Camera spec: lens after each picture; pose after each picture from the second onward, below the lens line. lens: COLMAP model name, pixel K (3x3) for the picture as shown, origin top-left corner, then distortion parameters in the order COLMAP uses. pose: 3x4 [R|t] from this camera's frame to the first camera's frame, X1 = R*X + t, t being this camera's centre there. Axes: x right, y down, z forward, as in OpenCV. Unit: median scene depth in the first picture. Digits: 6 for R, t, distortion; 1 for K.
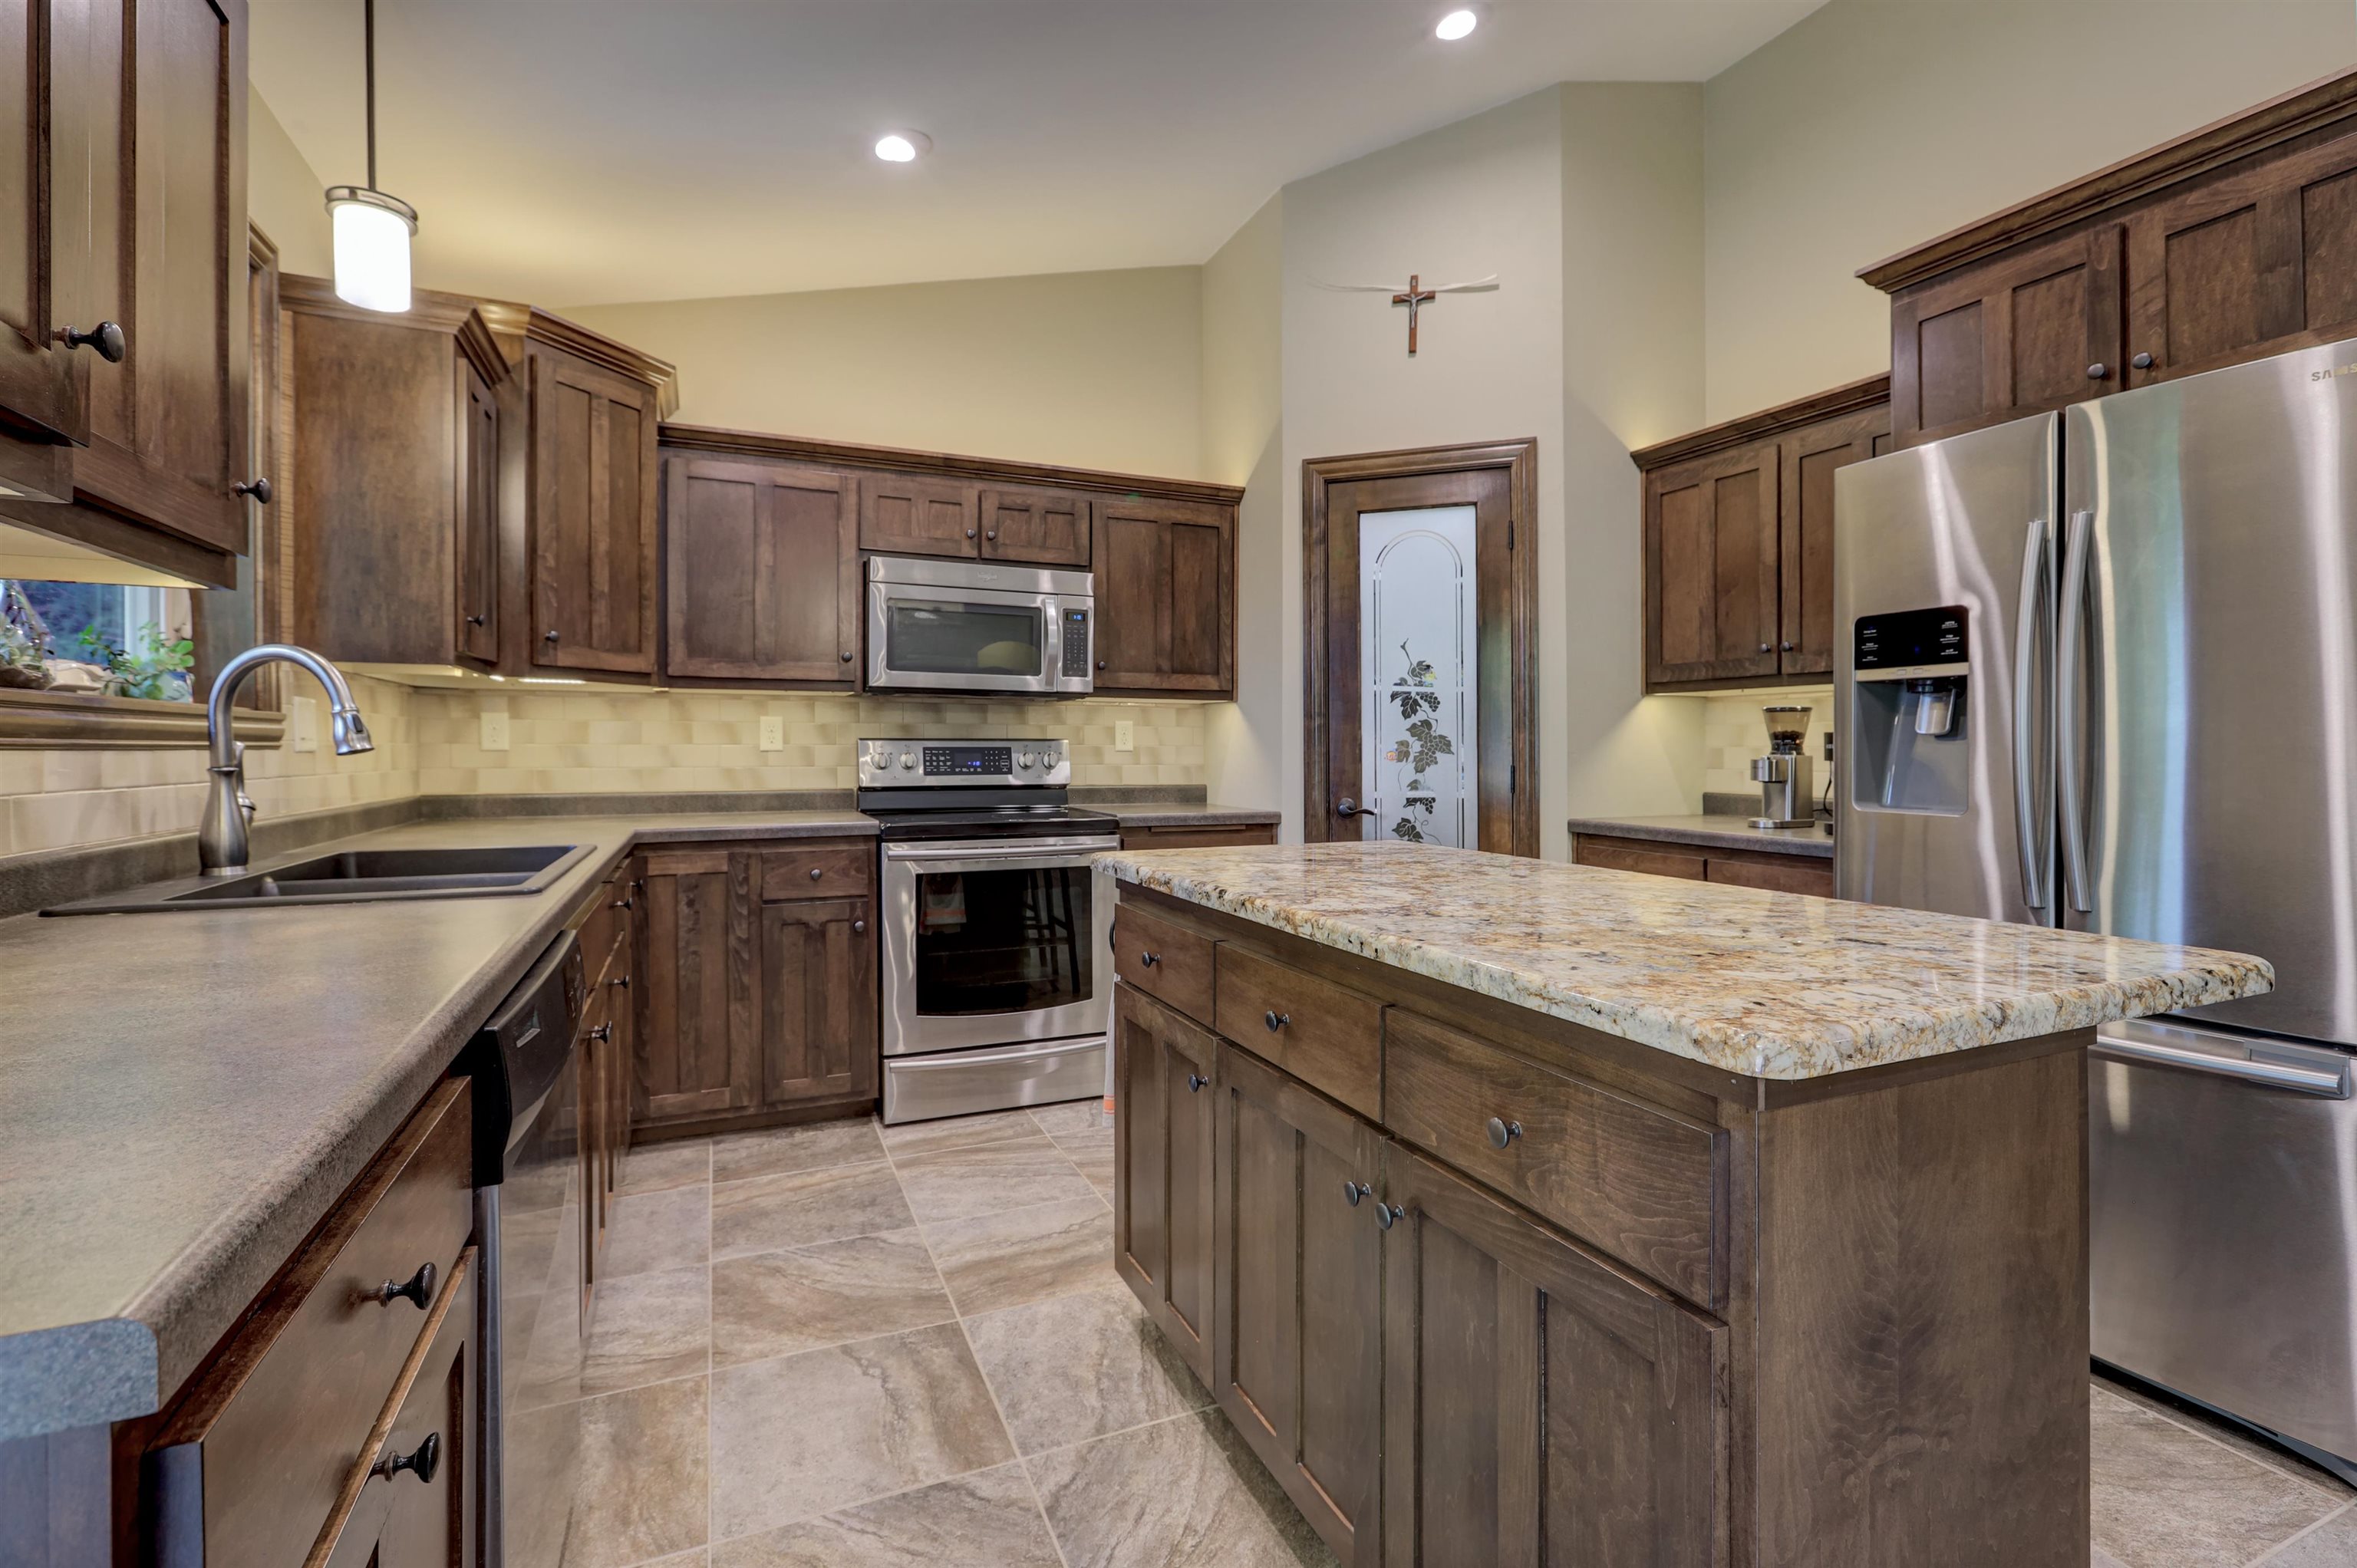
lens RADIAL K [[1055.7, 0, 1187.7], [0, 1055.7, 750.5], [0, 0, 1]] dist [-0.001428, 0.001820]
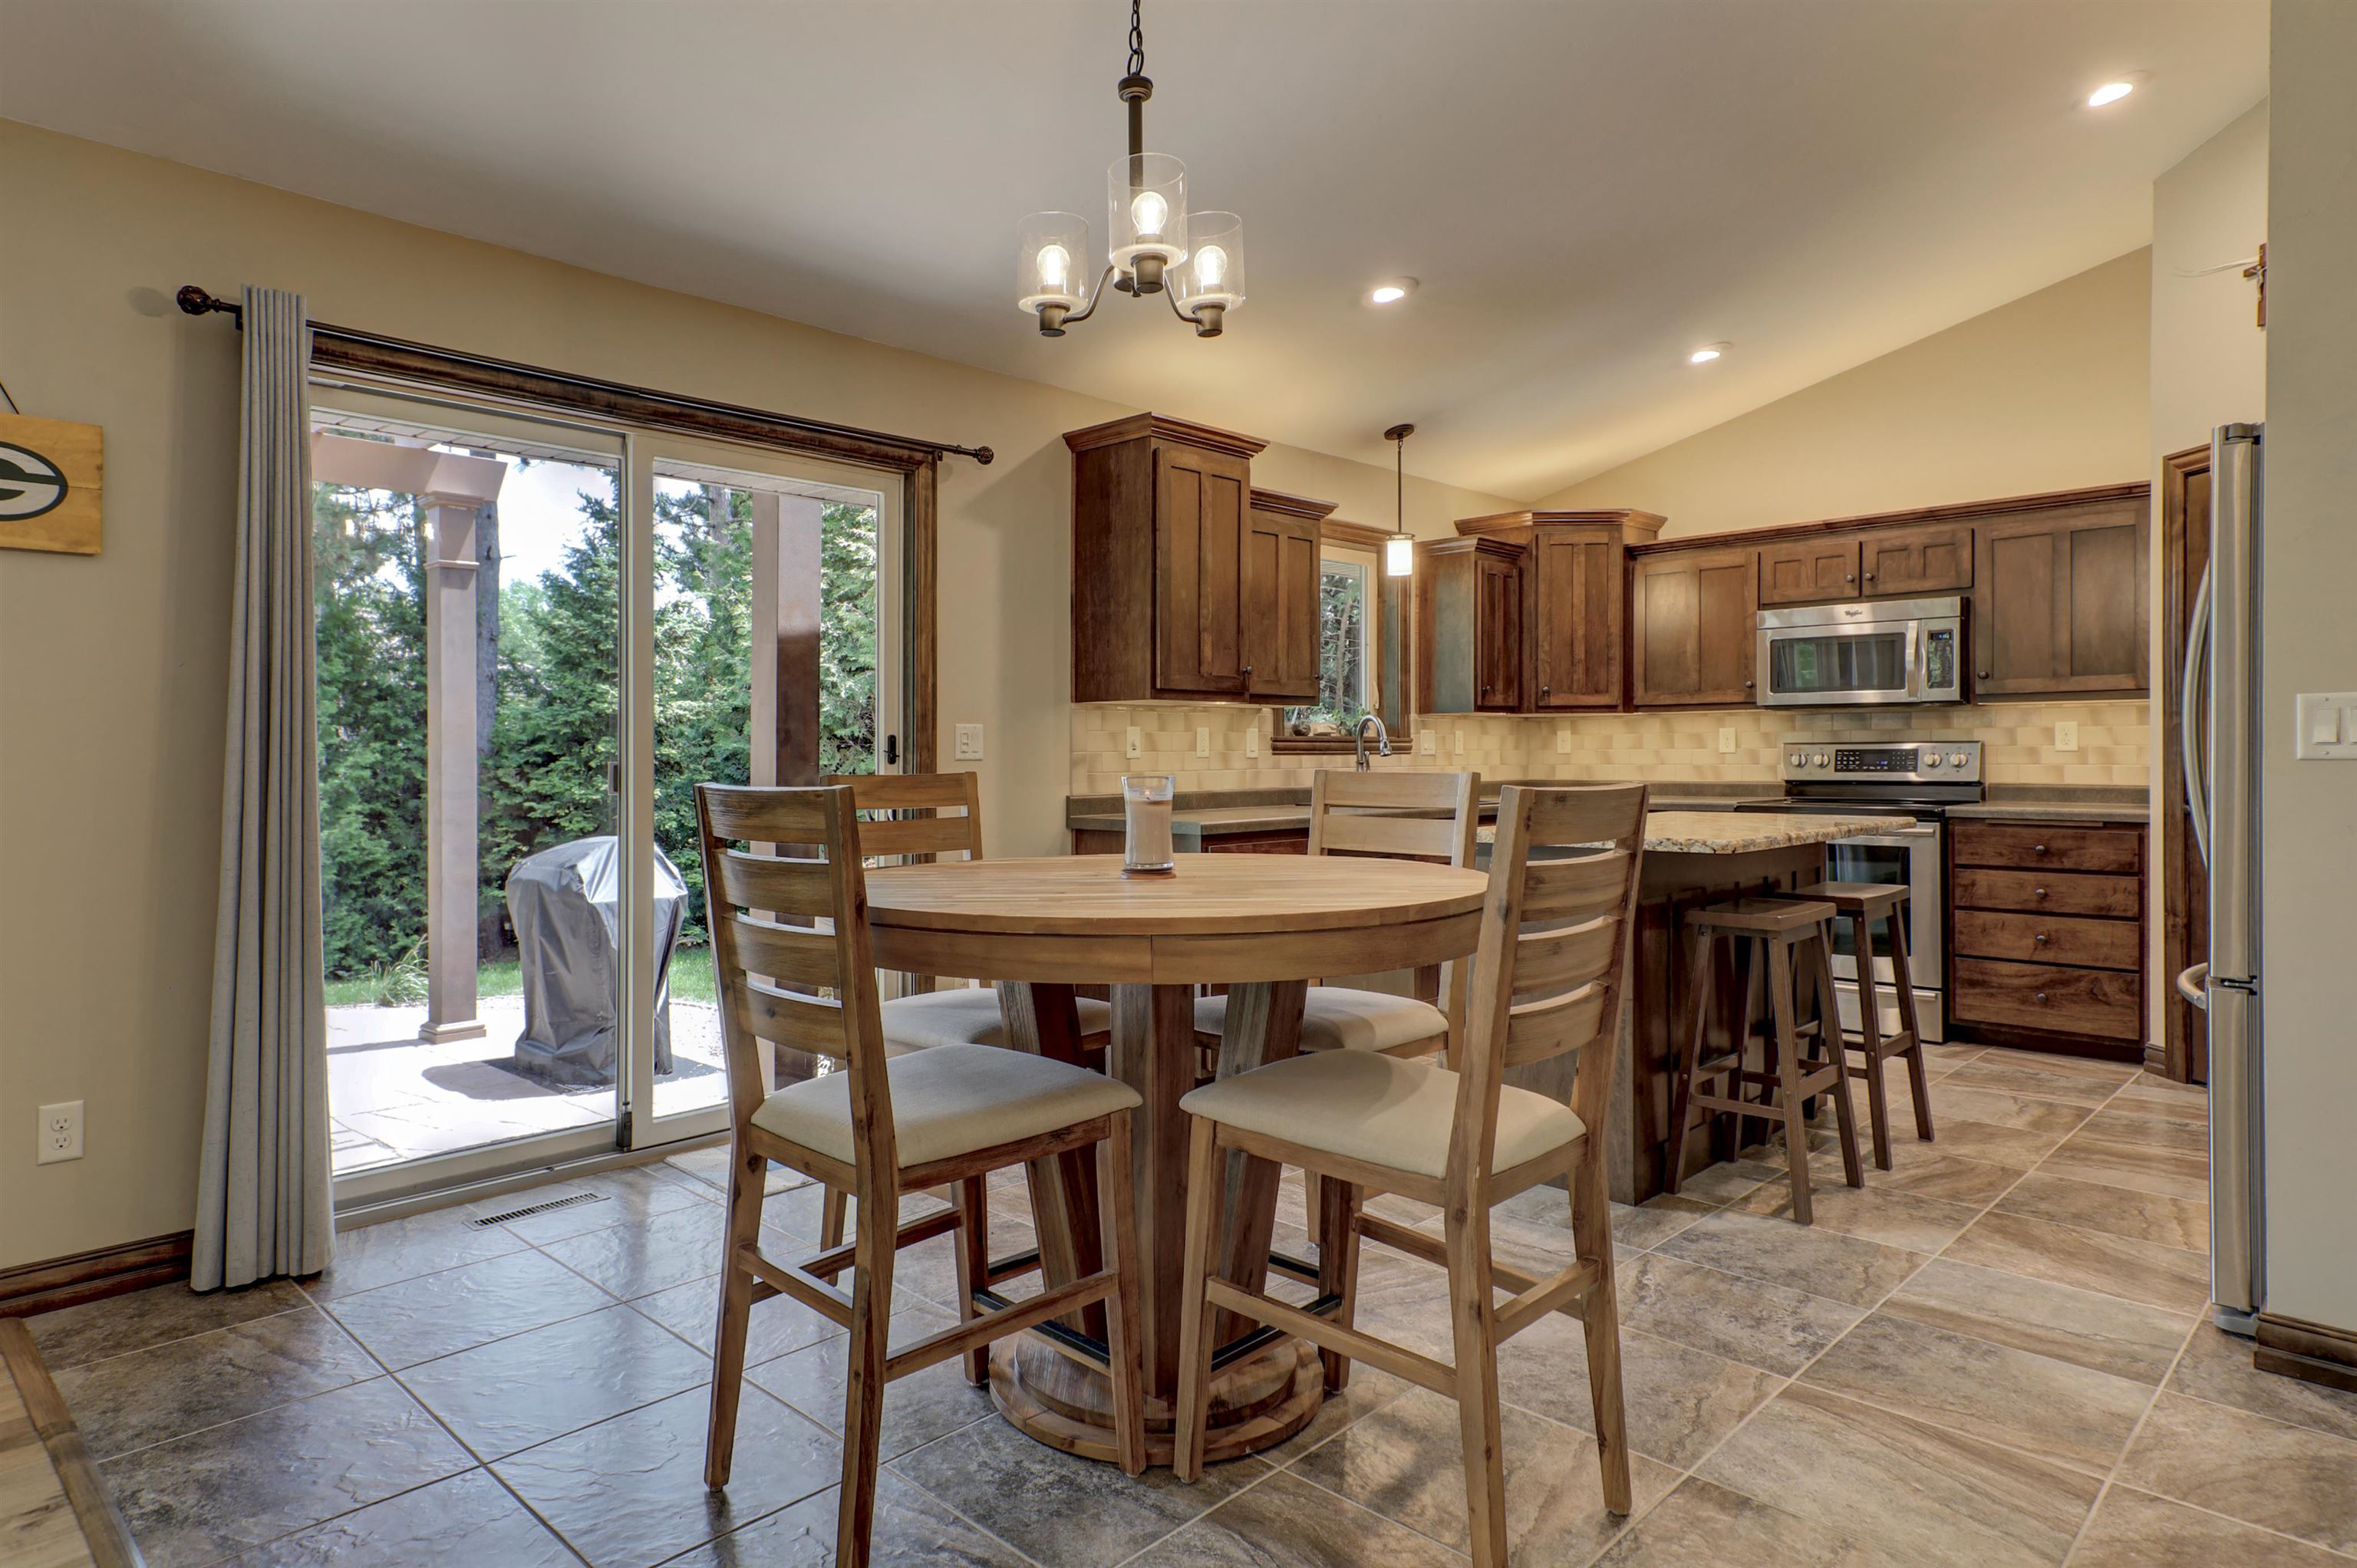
lens RADIAL K [[1338.8, 0, 1093.9], [0, 1338.8, 769.3], [0, 0, 1]] dist [0.031785, -0.006278]
pose [[0.354324, 0.006477, -0.935100, 1.002304], [0.005519, 0.999944, 0.009018, 0.001128], [0.935107, -0.008356, 0.354268, -0.415336]]
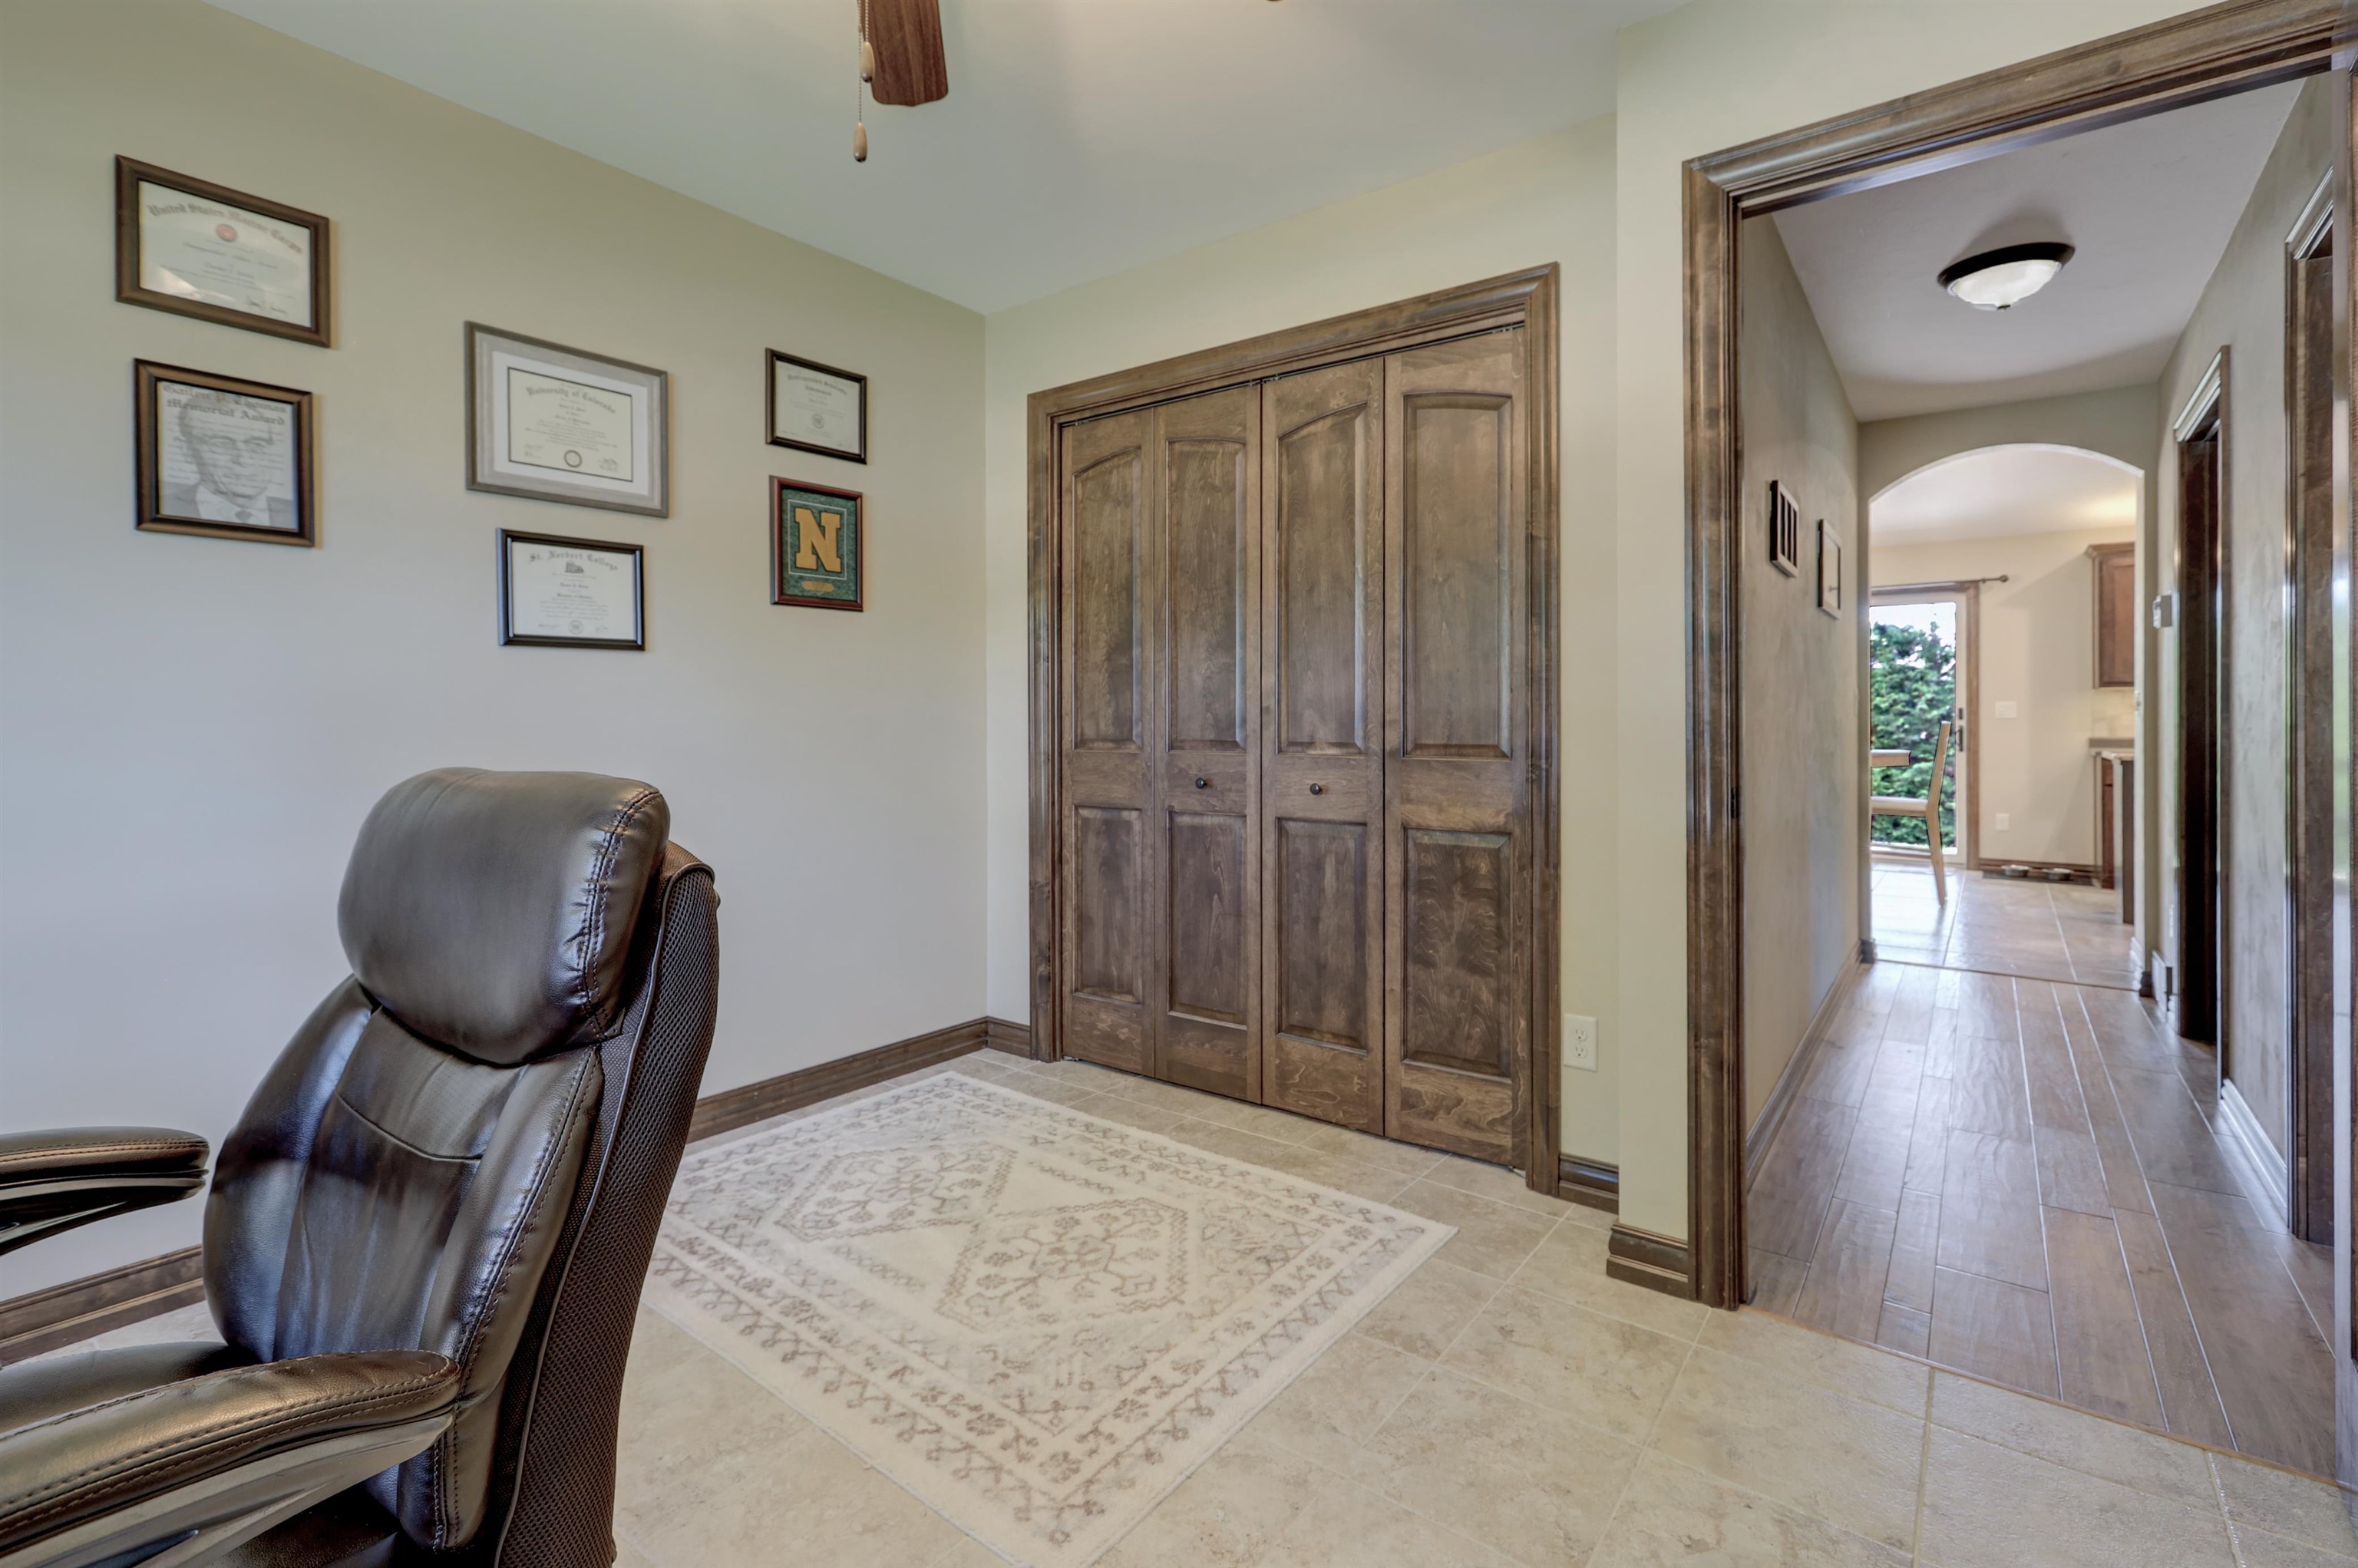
lens RADIAL K [[1056.1, 0, 1195.7], [0, 1056.1, 725.9], [0, 0, 1]] dist [-0.001428, 0.001820]
pose [[-0.867273, 0.004694, -0.497811, 2.305441], [0.003539, 0.999988, 0.003263, 0.005282], [0.497821, 0.001068, -0.867279, 0.983763]]
